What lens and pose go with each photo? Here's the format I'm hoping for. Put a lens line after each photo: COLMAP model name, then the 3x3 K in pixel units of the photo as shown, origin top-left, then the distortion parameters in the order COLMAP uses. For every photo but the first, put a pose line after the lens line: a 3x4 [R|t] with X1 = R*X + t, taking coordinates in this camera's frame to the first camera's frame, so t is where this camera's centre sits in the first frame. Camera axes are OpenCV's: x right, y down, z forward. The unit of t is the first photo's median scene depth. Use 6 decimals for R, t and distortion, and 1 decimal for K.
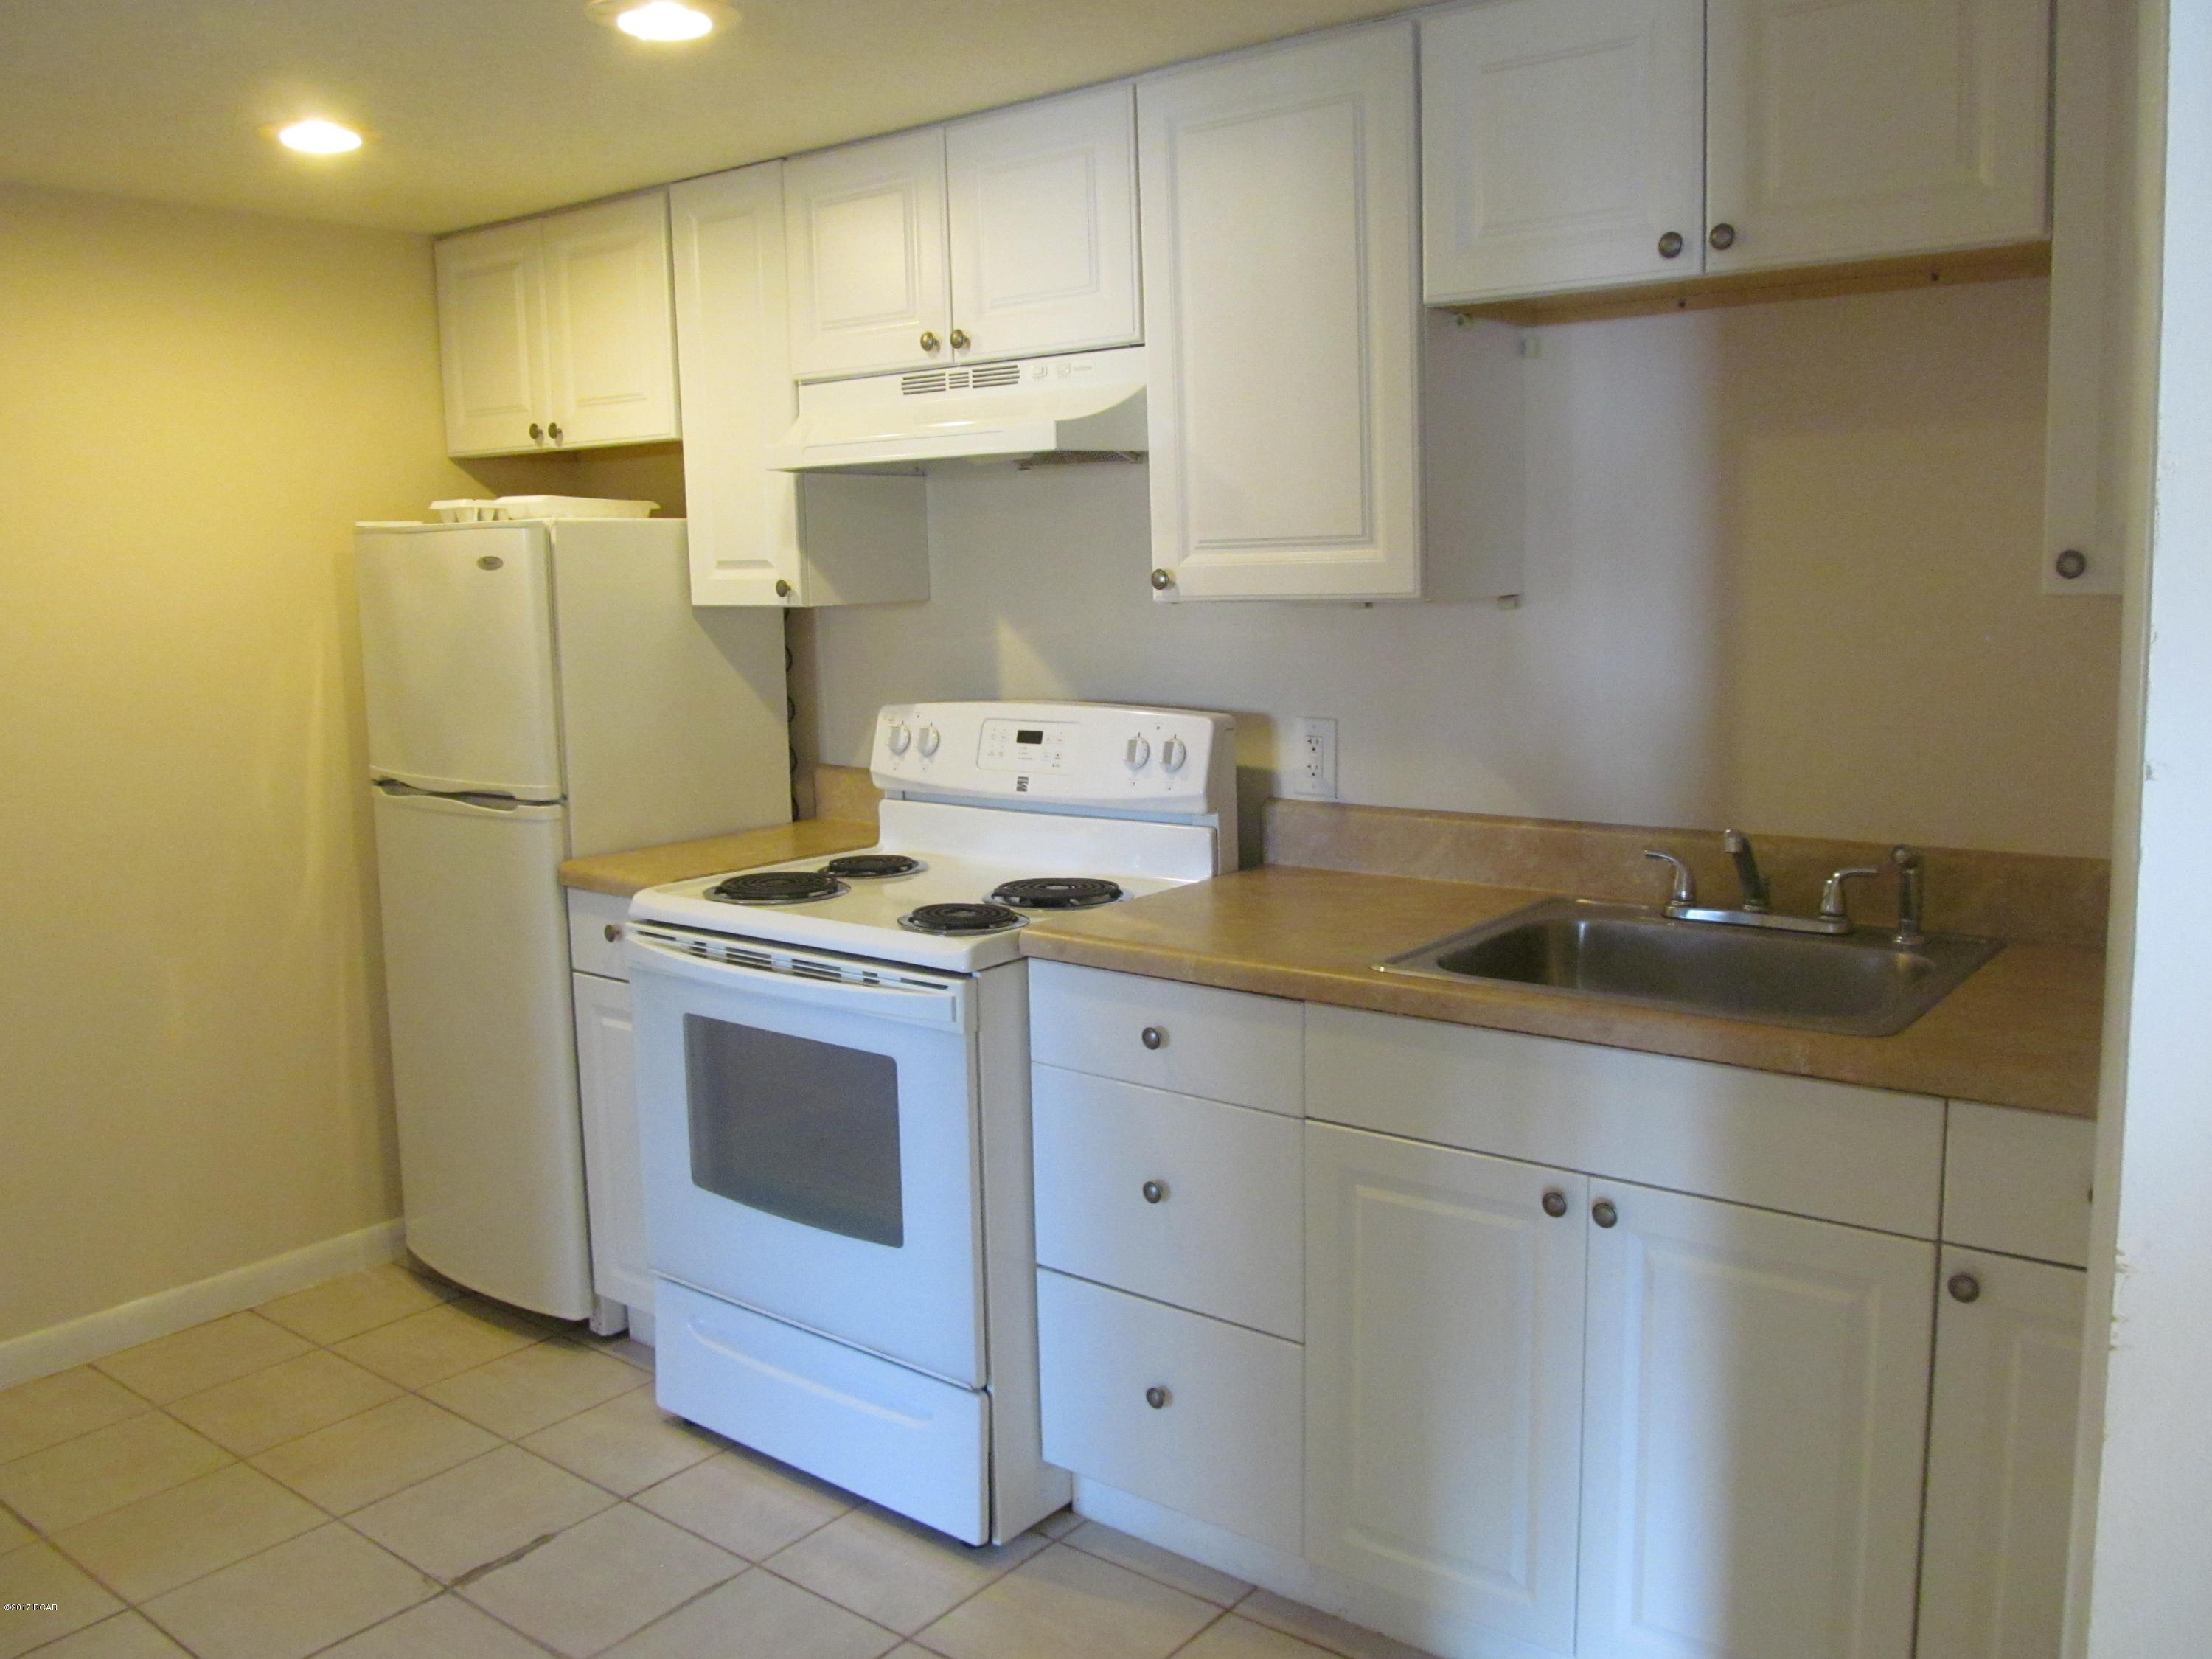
lens RADIAL K [[1811.7, 0, 1116.2], [0, 1811.7, 826.9], [0, 0, 1]] dist [-0.063667, 0.013284]
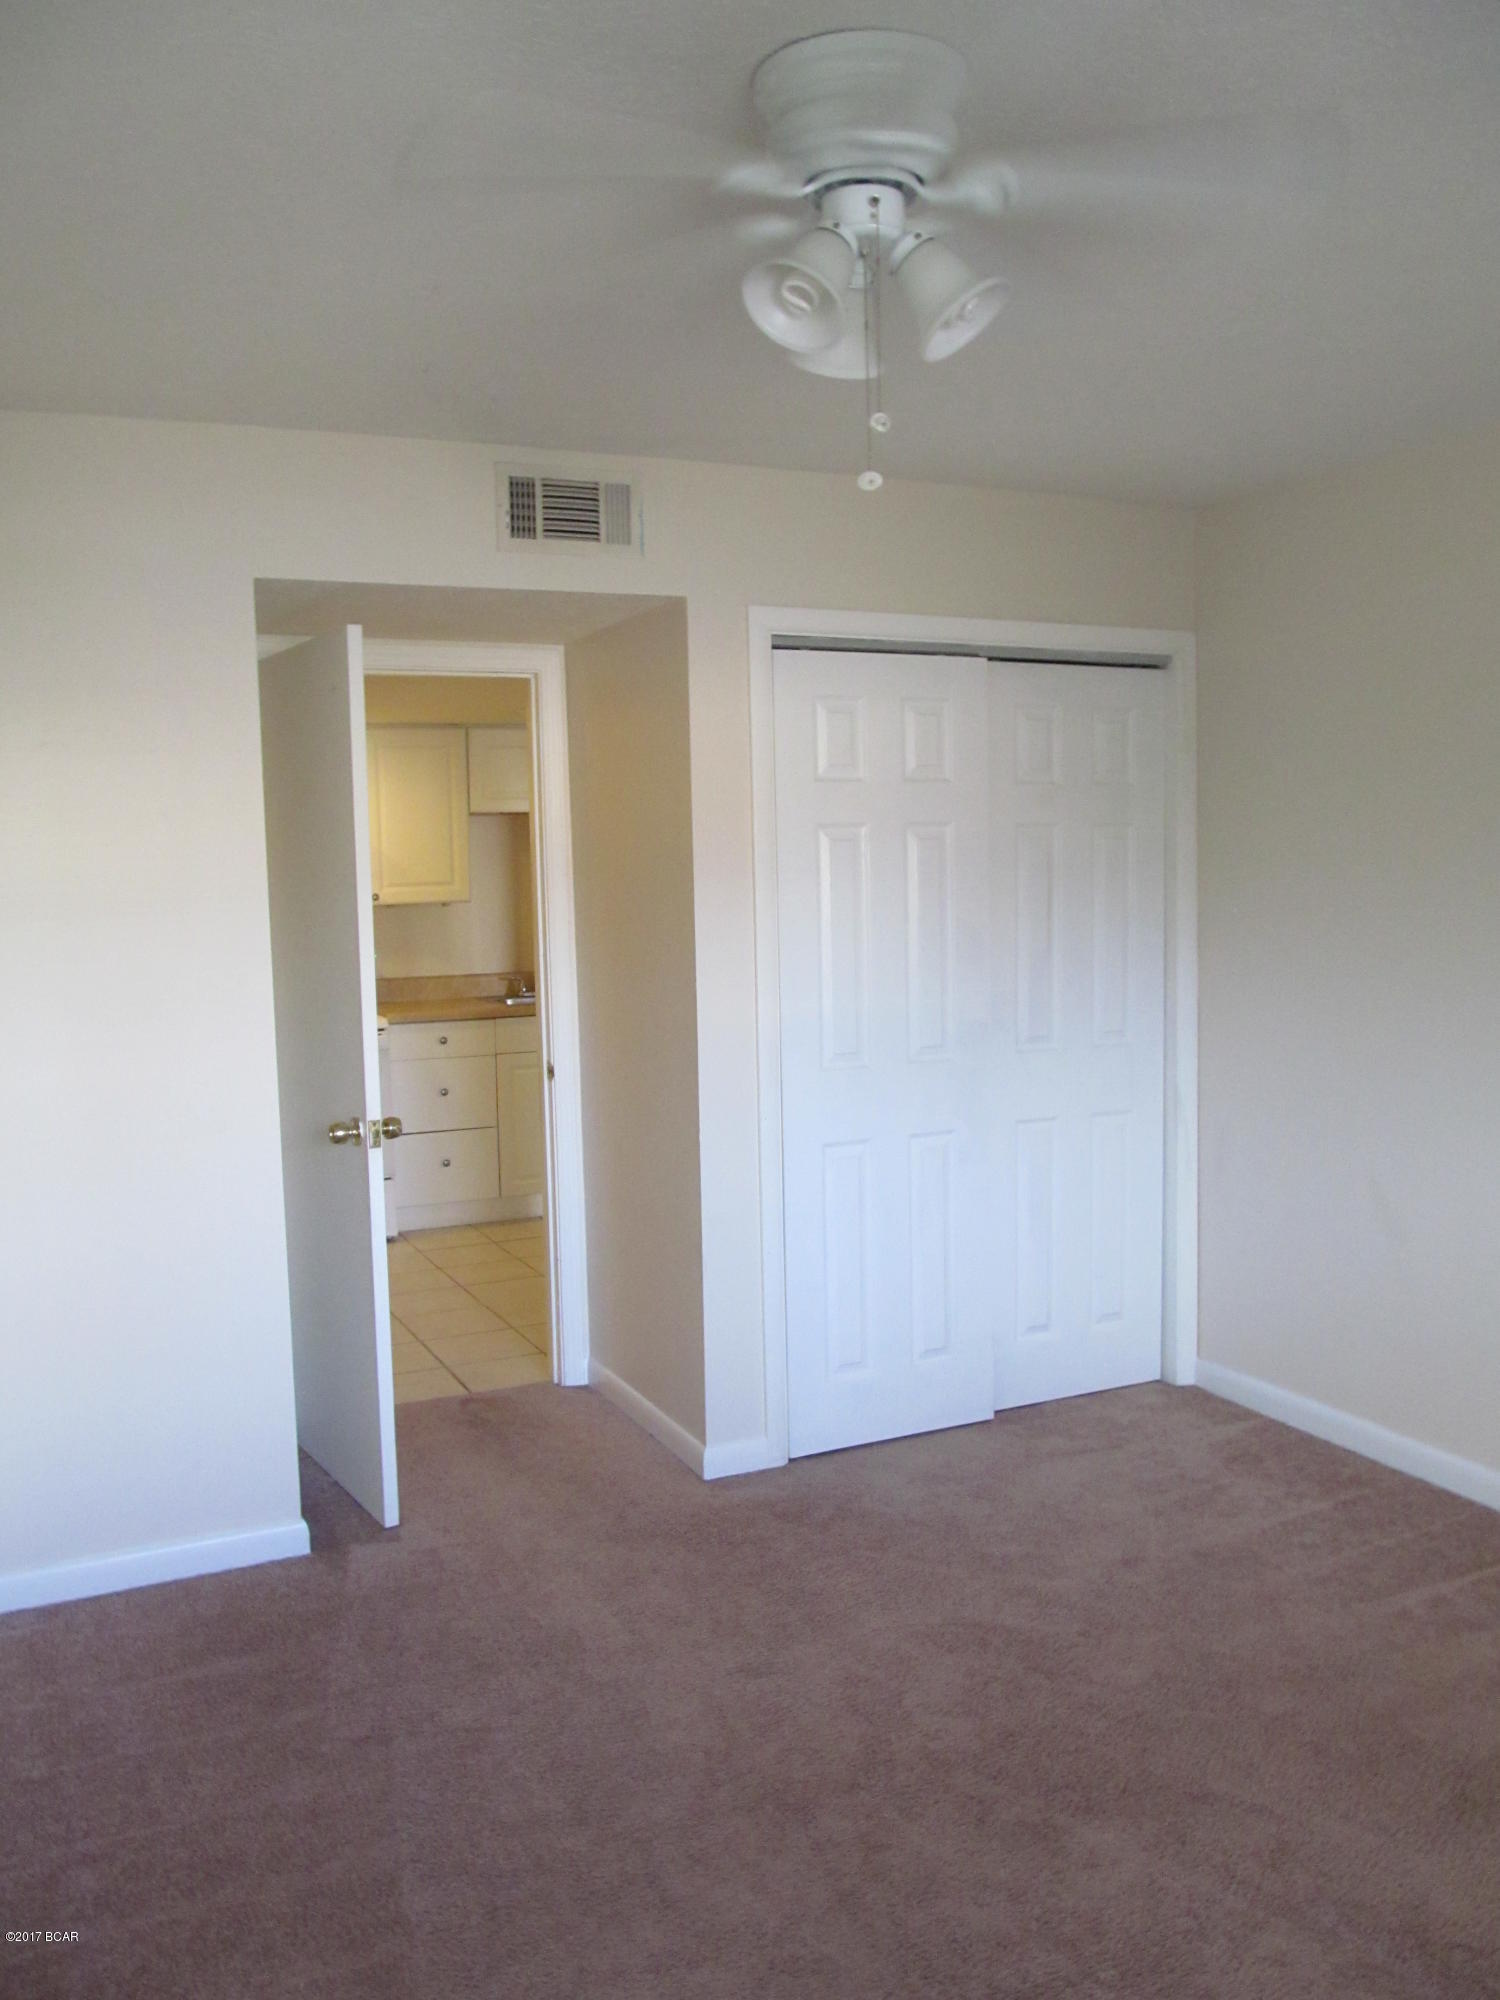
lens RADIAL K [[1638.0, 0, 749.8], [0, 1638.0, 1000.0], [0, 0, 1]] dist [-0.063667, 0.013284]
pose [[0.448094, -0.066628, 0.891500, -1.736654], [0.145800, 0.989314, 0.000655, 0.094032], [-0.882017, 0.129688, 0.453020, -0.579561]]
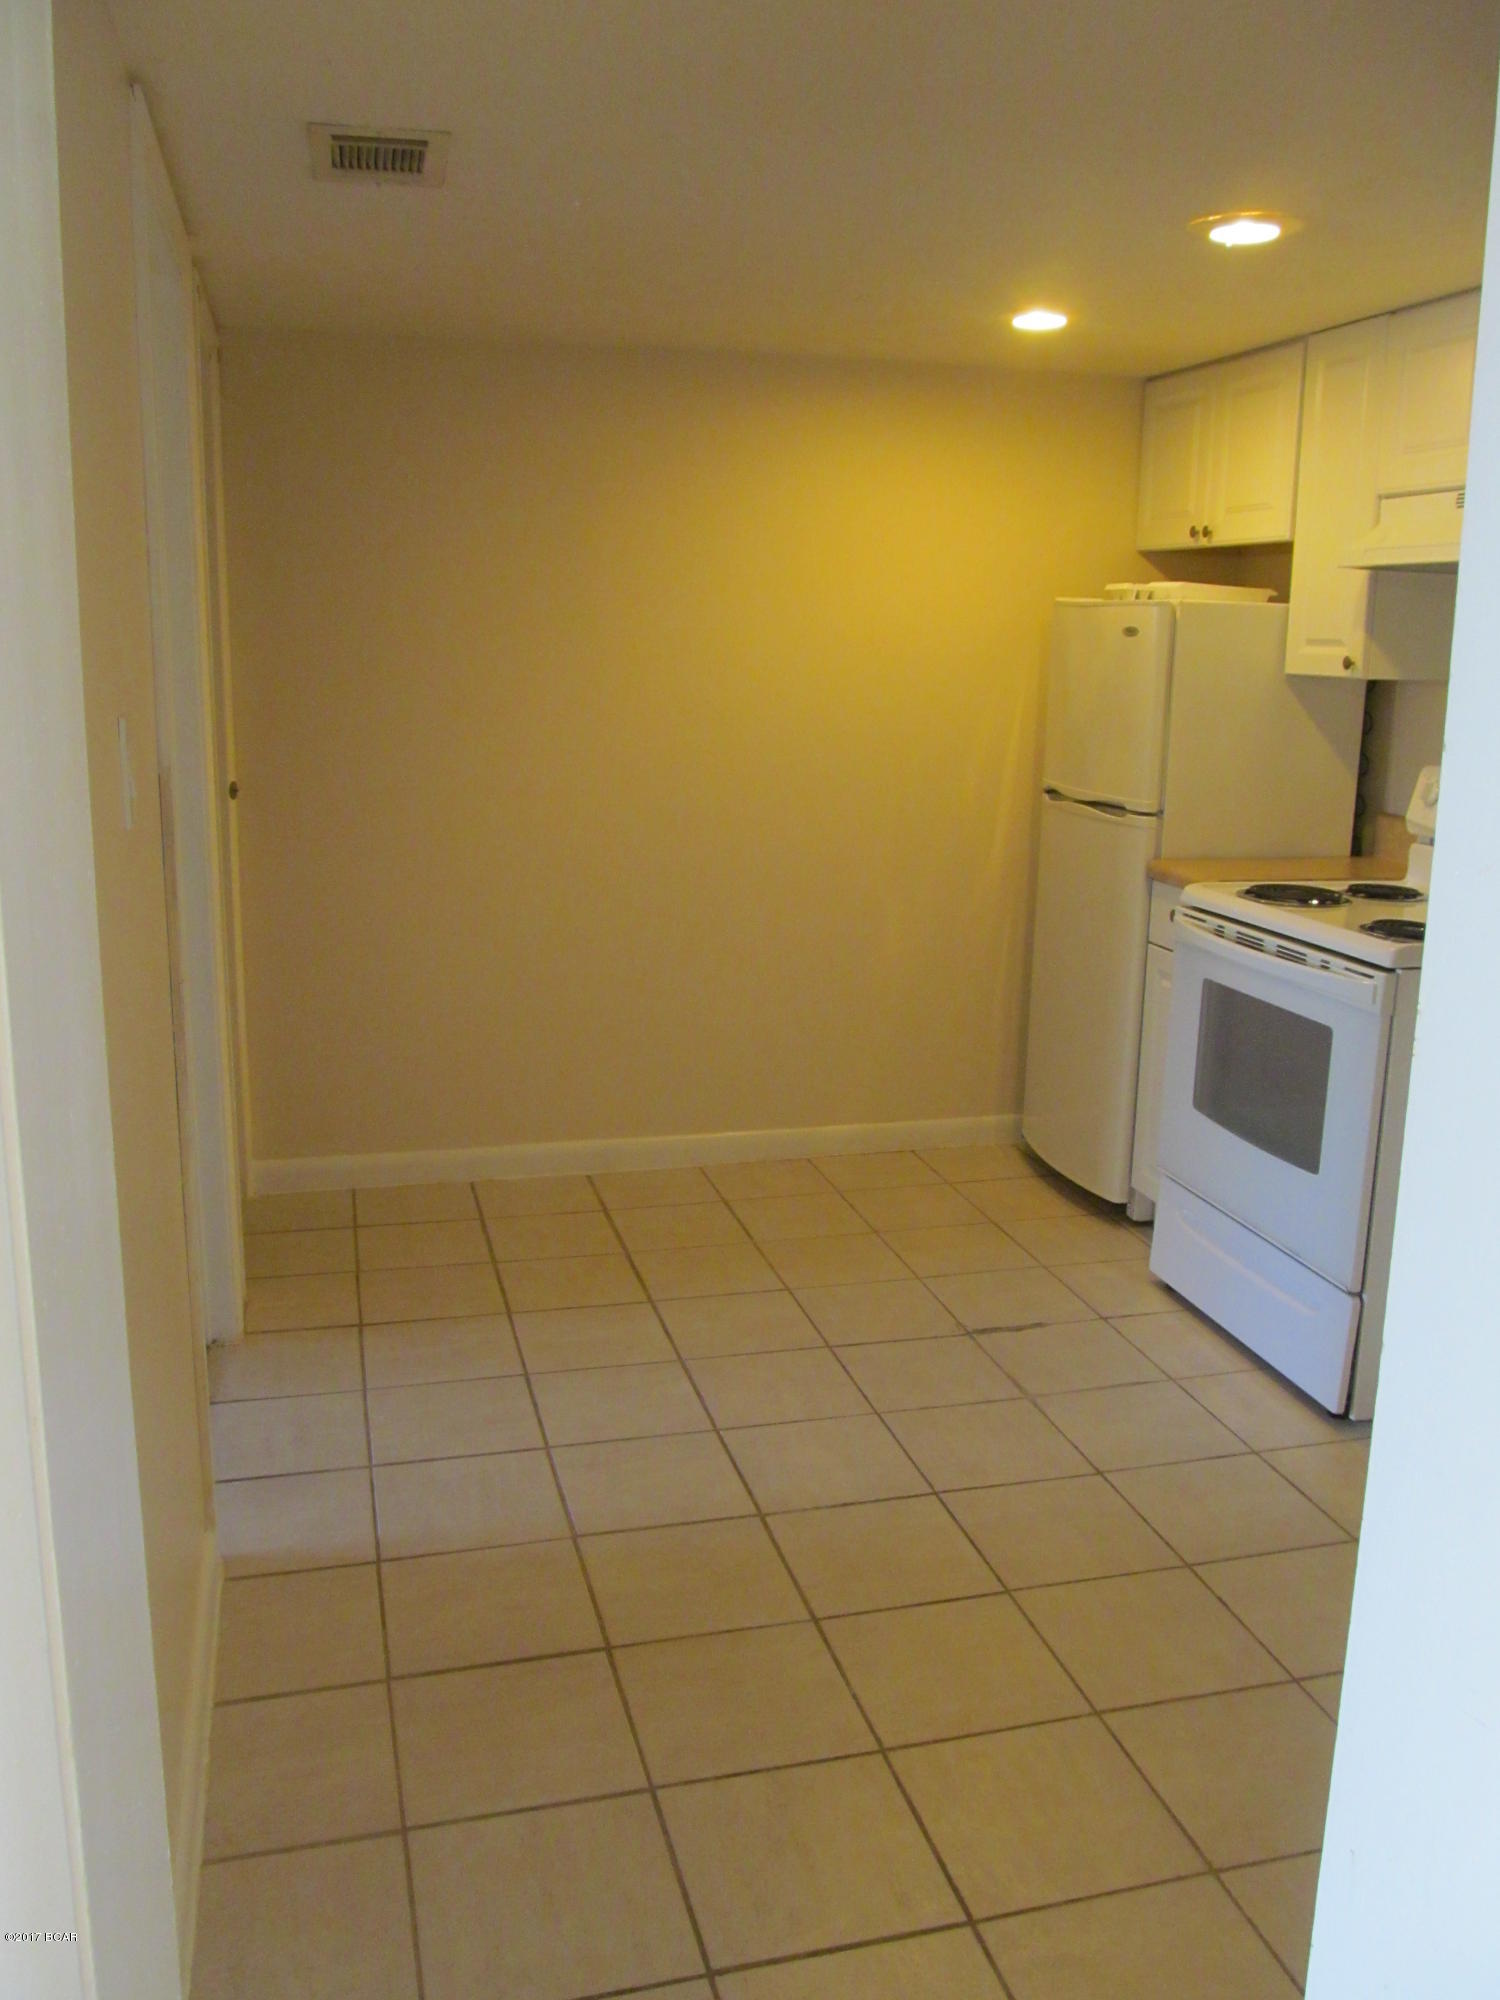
lens RADIAL K [[1638.0, 0, 749.5], [0, 1638.0, 1002.2], [0, 0, 1]] dist [-0.063667, 0.013284]
pose [[0.792341, 0.167478, -0.586641, 0.183530], [-0.124796, 0.985742, 0.112862, 0.024256], [0.597179, -0.016215, 0.801944, -0.149914]]
